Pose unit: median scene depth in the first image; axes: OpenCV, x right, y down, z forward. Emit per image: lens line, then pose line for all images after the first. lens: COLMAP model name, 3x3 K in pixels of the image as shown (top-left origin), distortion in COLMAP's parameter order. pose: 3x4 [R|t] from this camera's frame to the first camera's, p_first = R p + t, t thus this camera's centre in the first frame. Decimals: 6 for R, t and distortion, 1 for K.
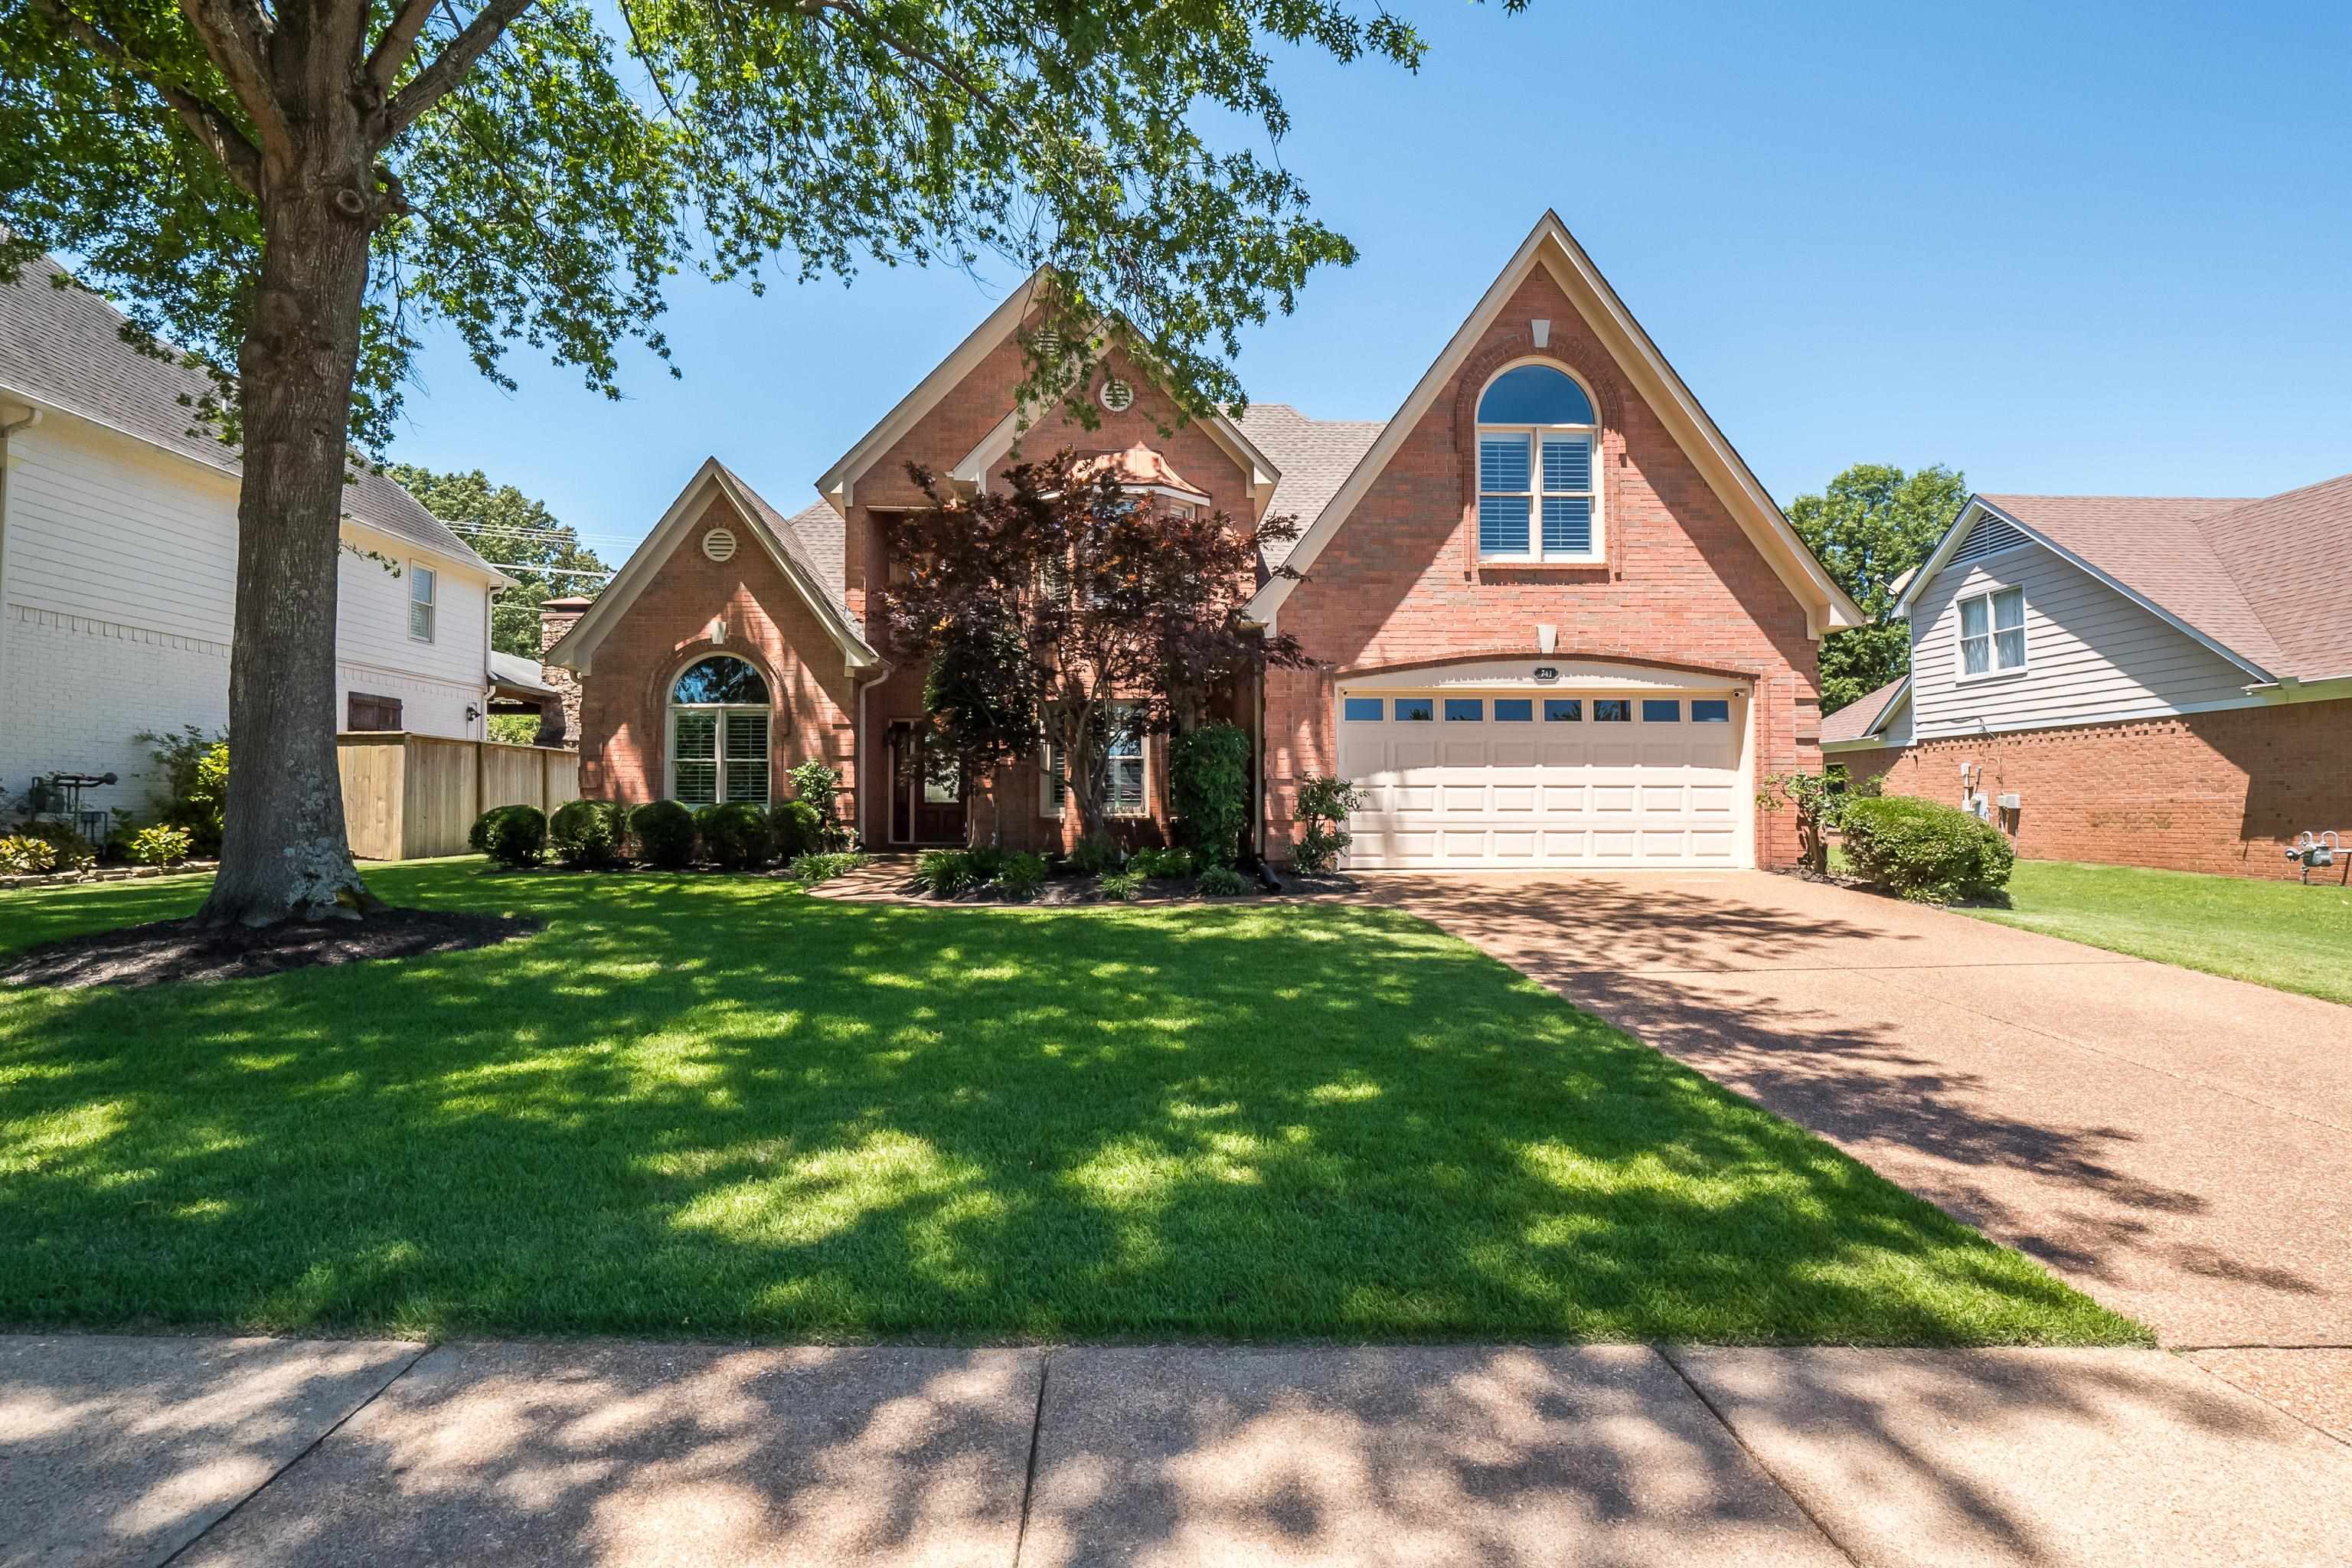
lens RADIAL K [[1104.1, 0, 1168.4], [0, 1104.1, 769.6], [0, 0, 1]] dist [-0.000566, -0.011053]
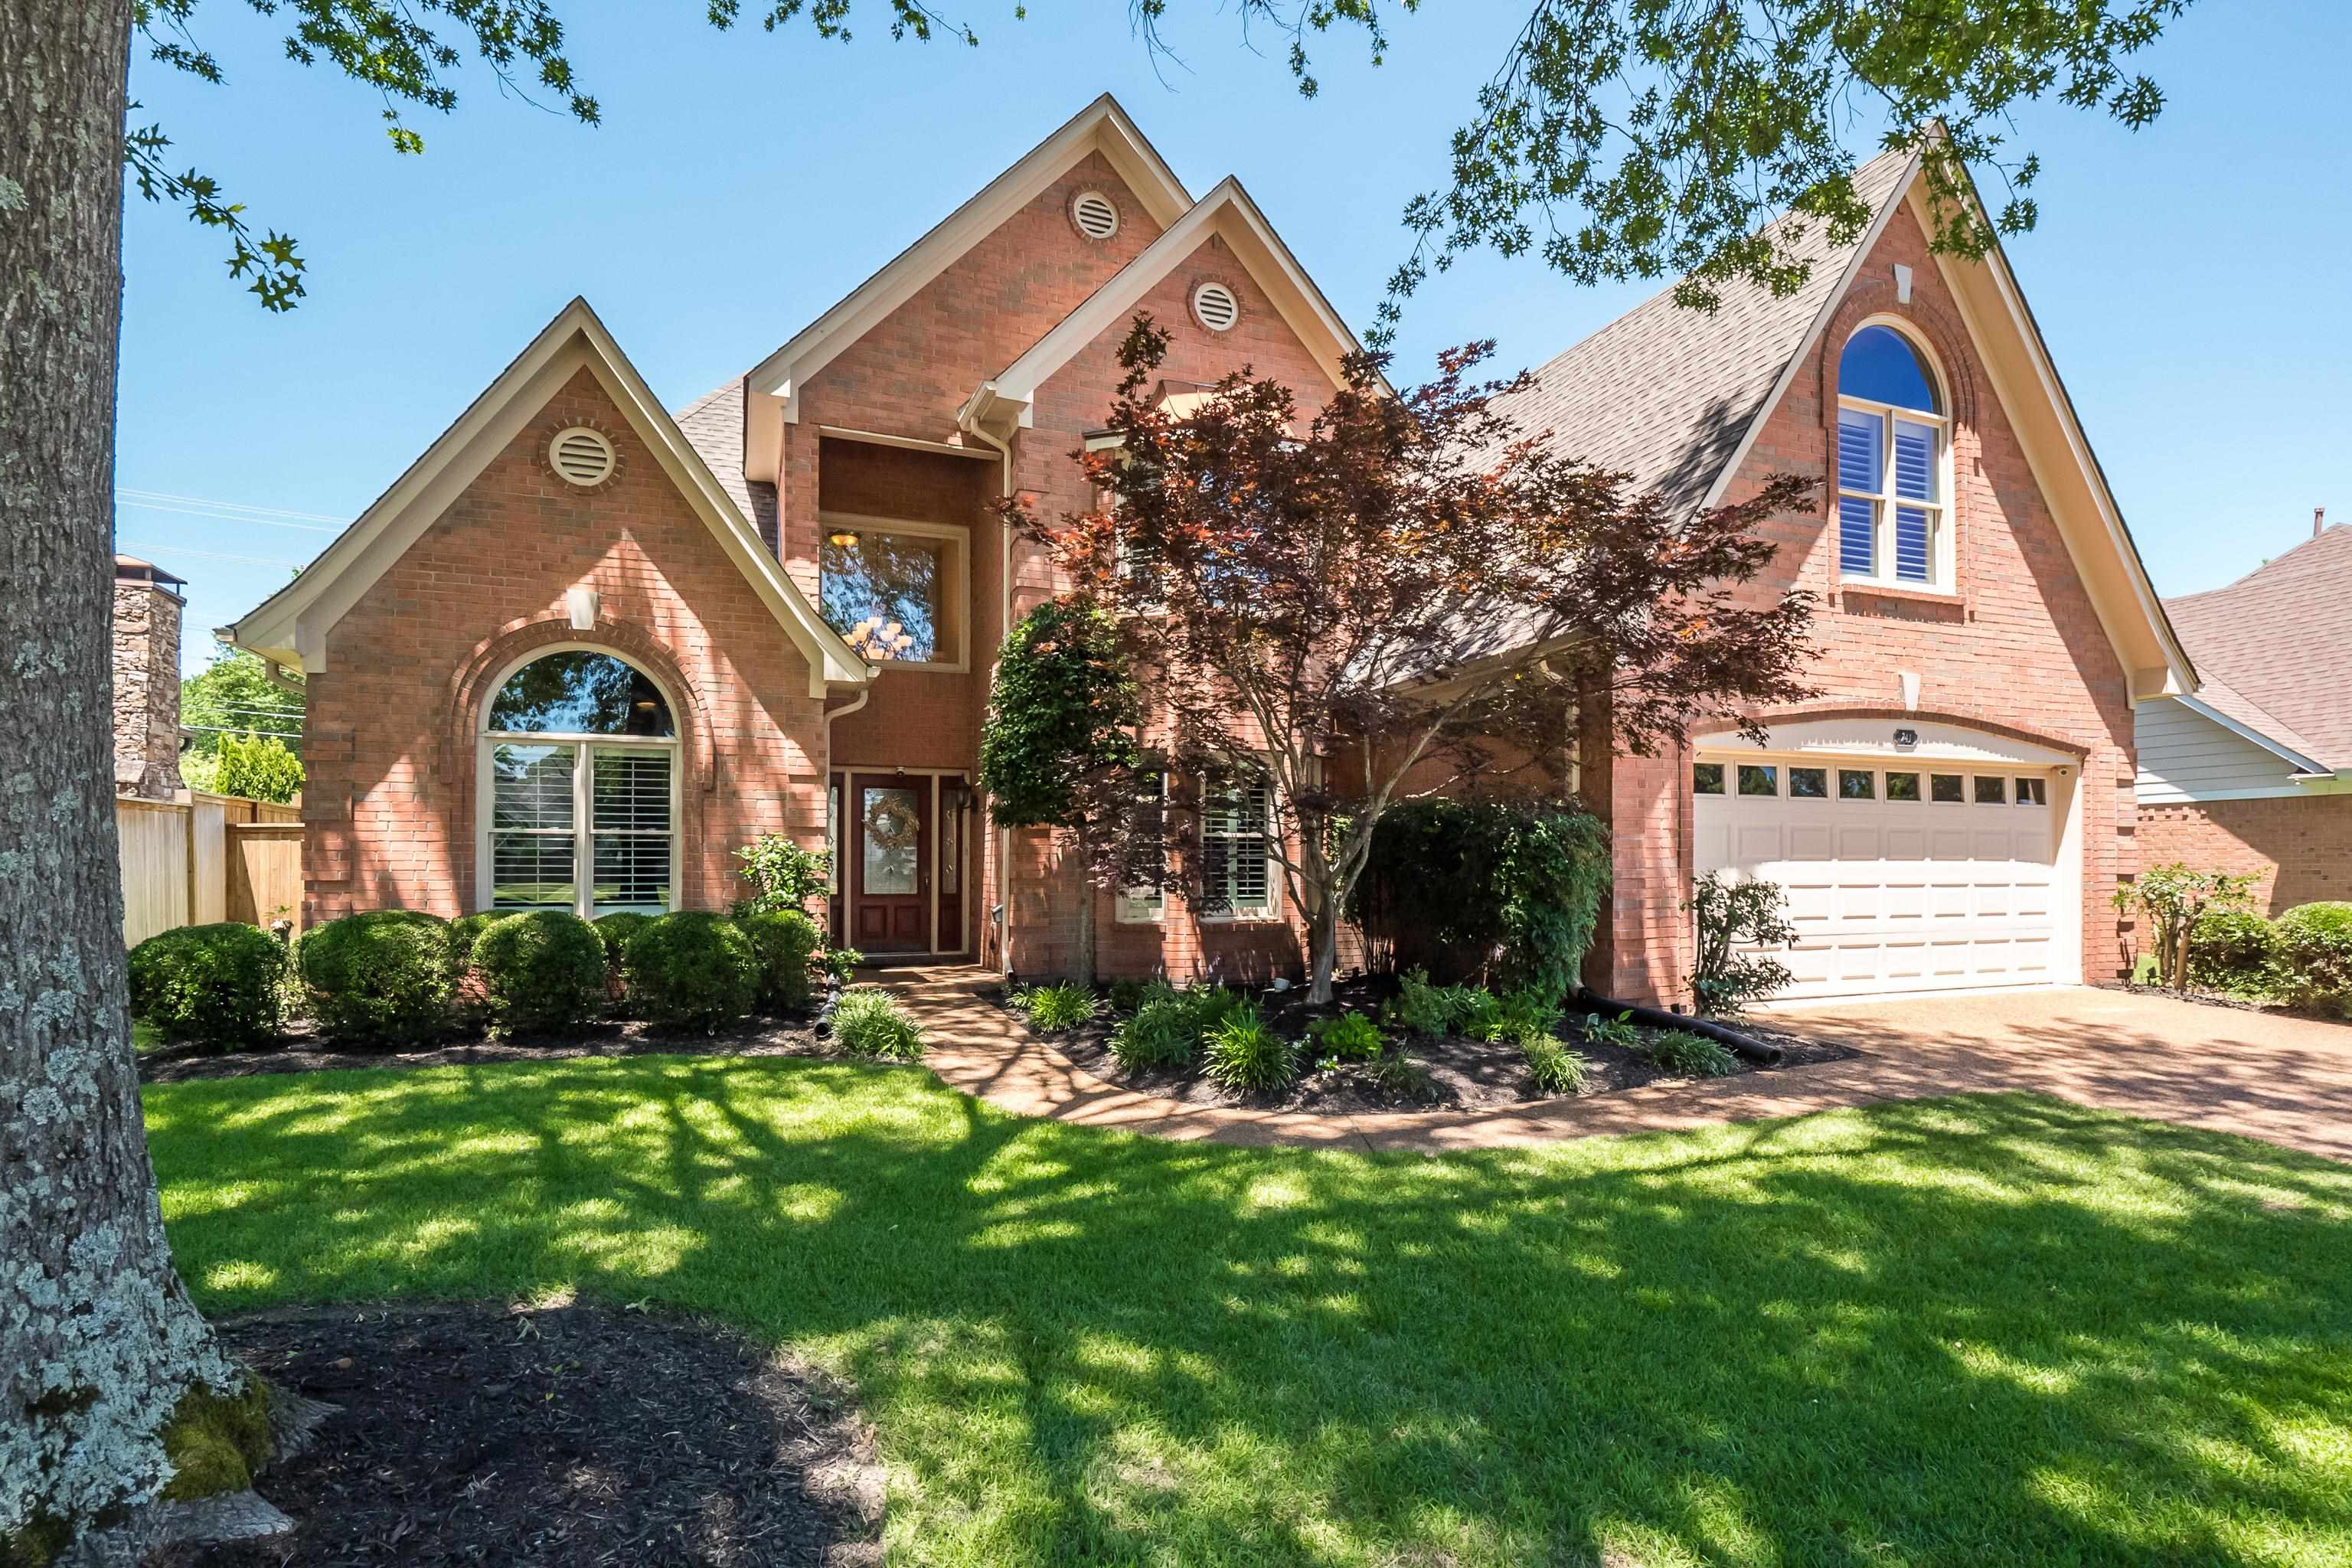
lens RADIAL K [[1146.6, 0, 1170.7], [0, 1146.6, 841.6], [0, 0, 1]] dist [-0.014695, -0.000742]
pose [[0.946622, 0.008449, 0.322234, -0.312984], [-0.013419, 0.999823, 0.013208, -0.015781], [-0.322065, -0.016827, 0.946568, 0.343592]]
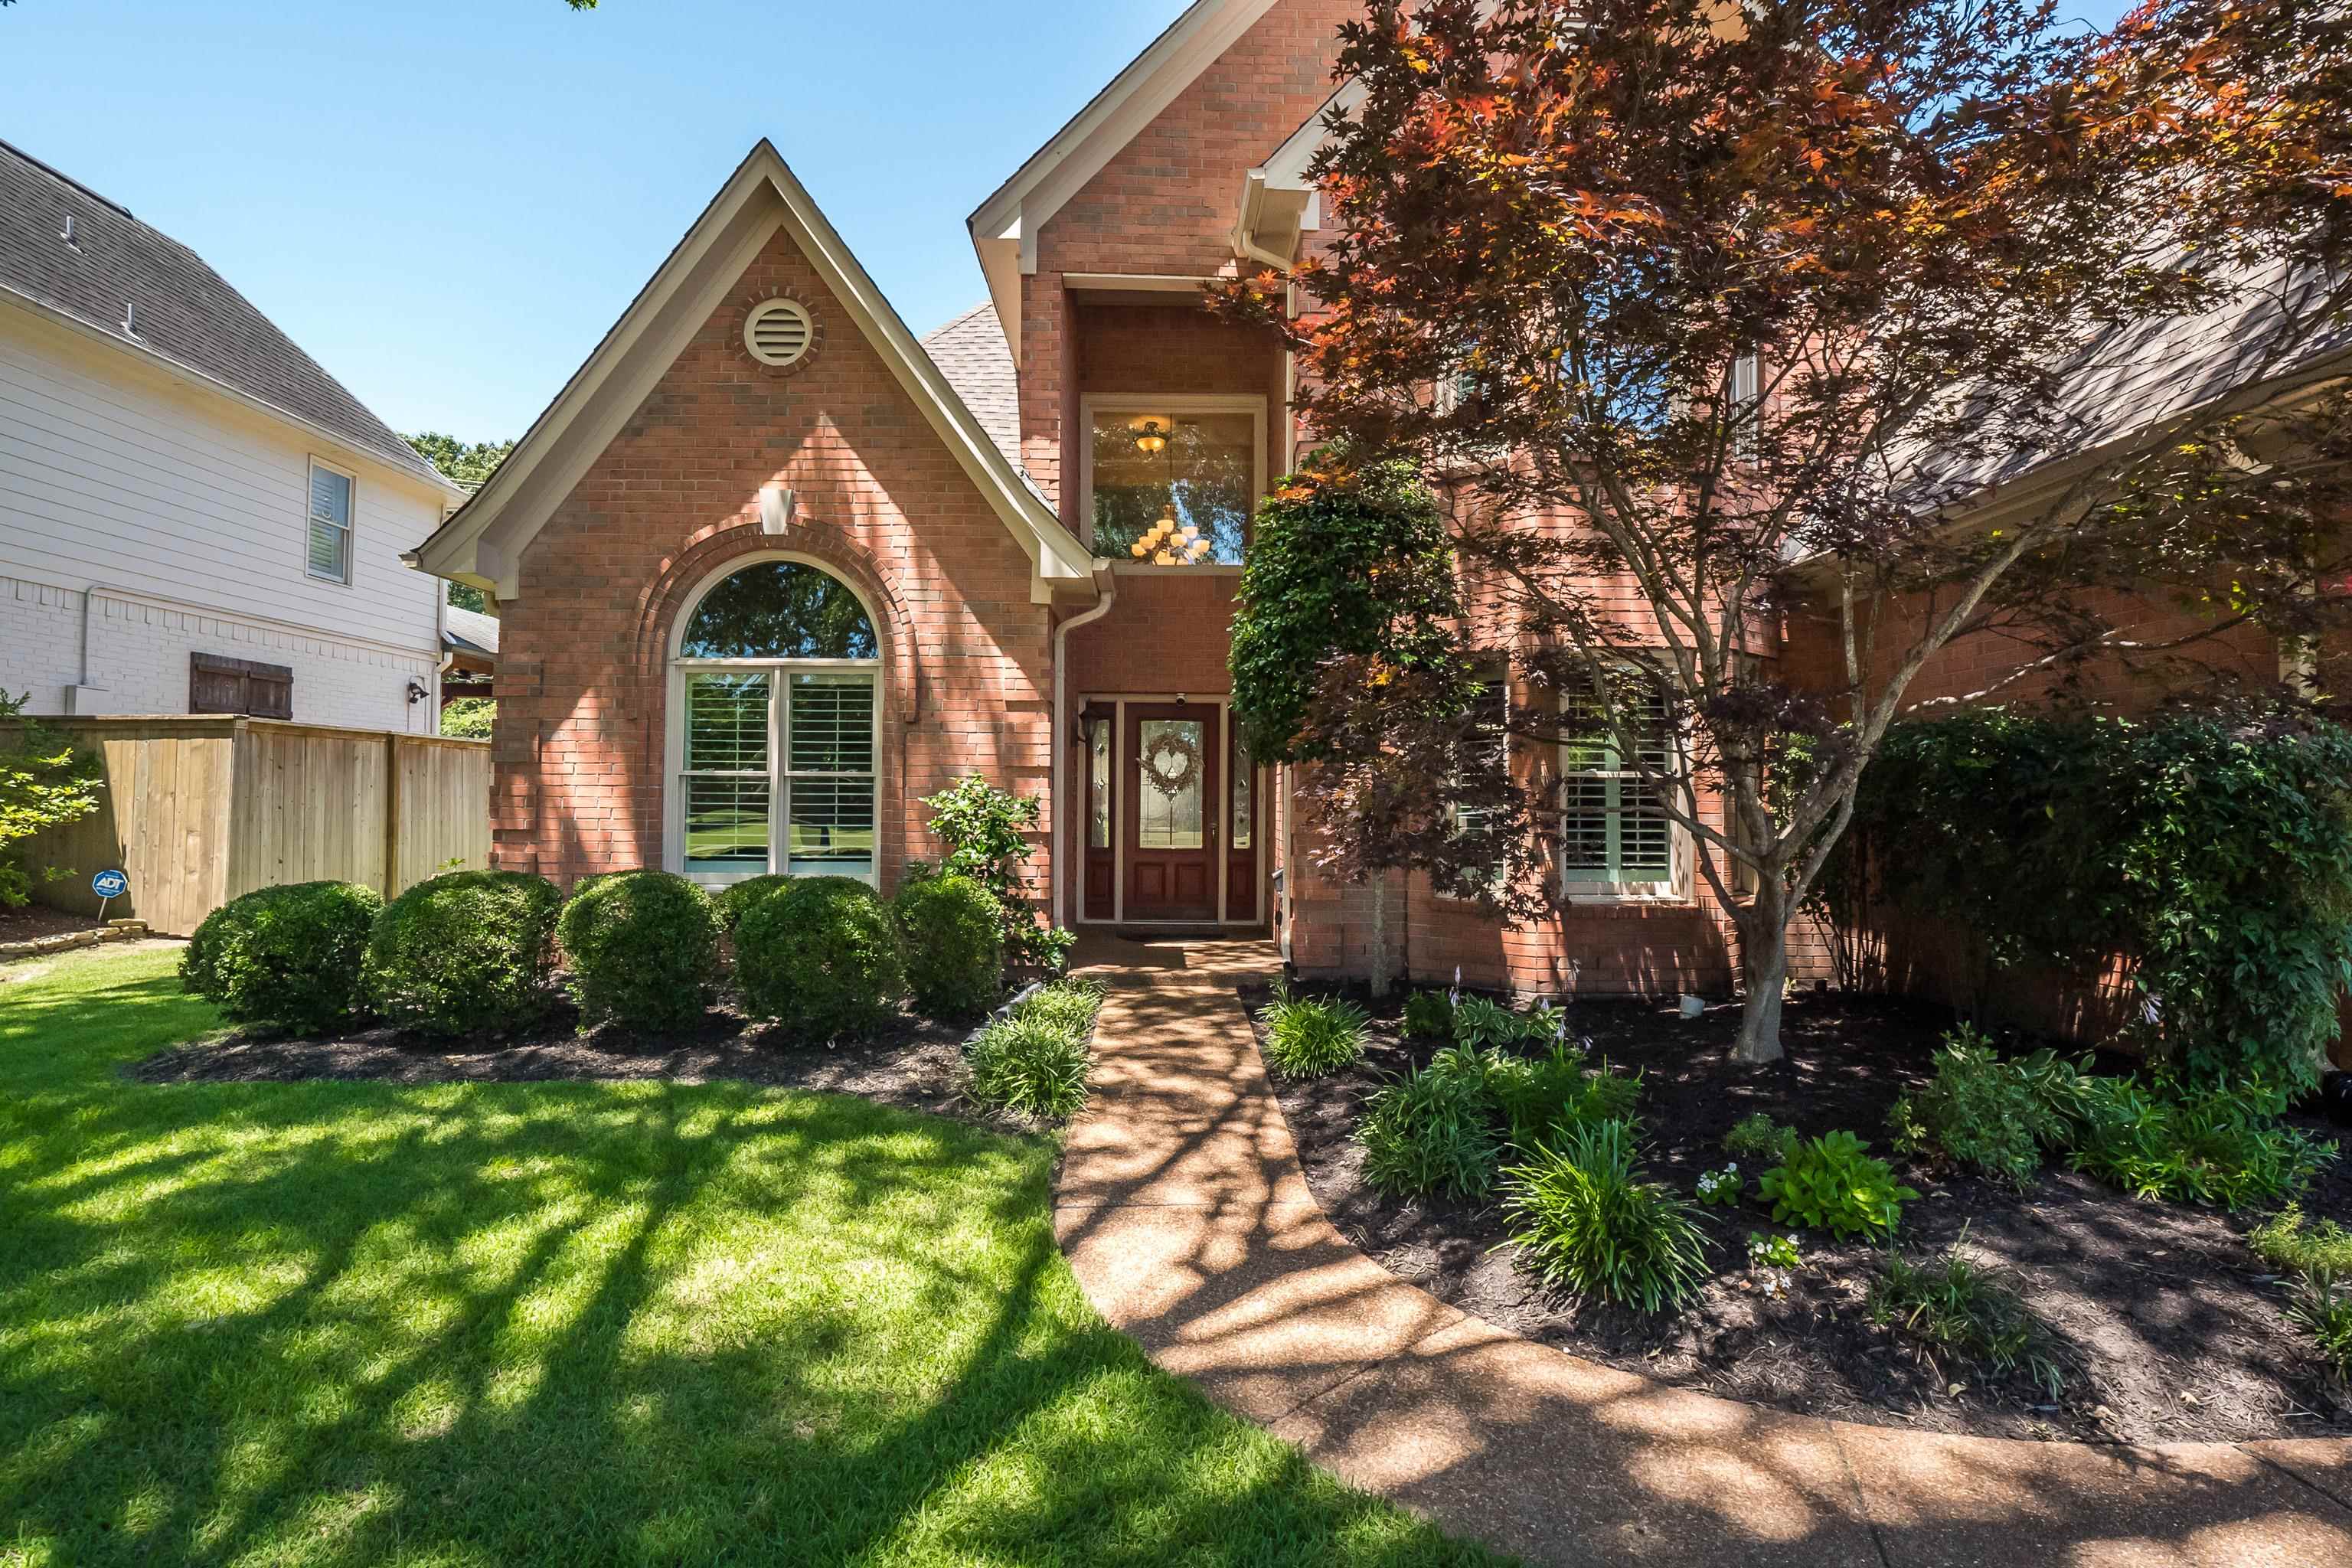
lens RADIAL K [[1104.1, 0, 1168.4], [0, 1104.1, 769.6], [0, 0, 1]] dist [-0.000566, -0.011053]
pose [[0.999343, 0.006075, -0.035727, -0.220279], [-0.005889, 0.999969, 0.005299, -0.014357], [0.035758, -0.005085, 0.999348, 0.528343]]
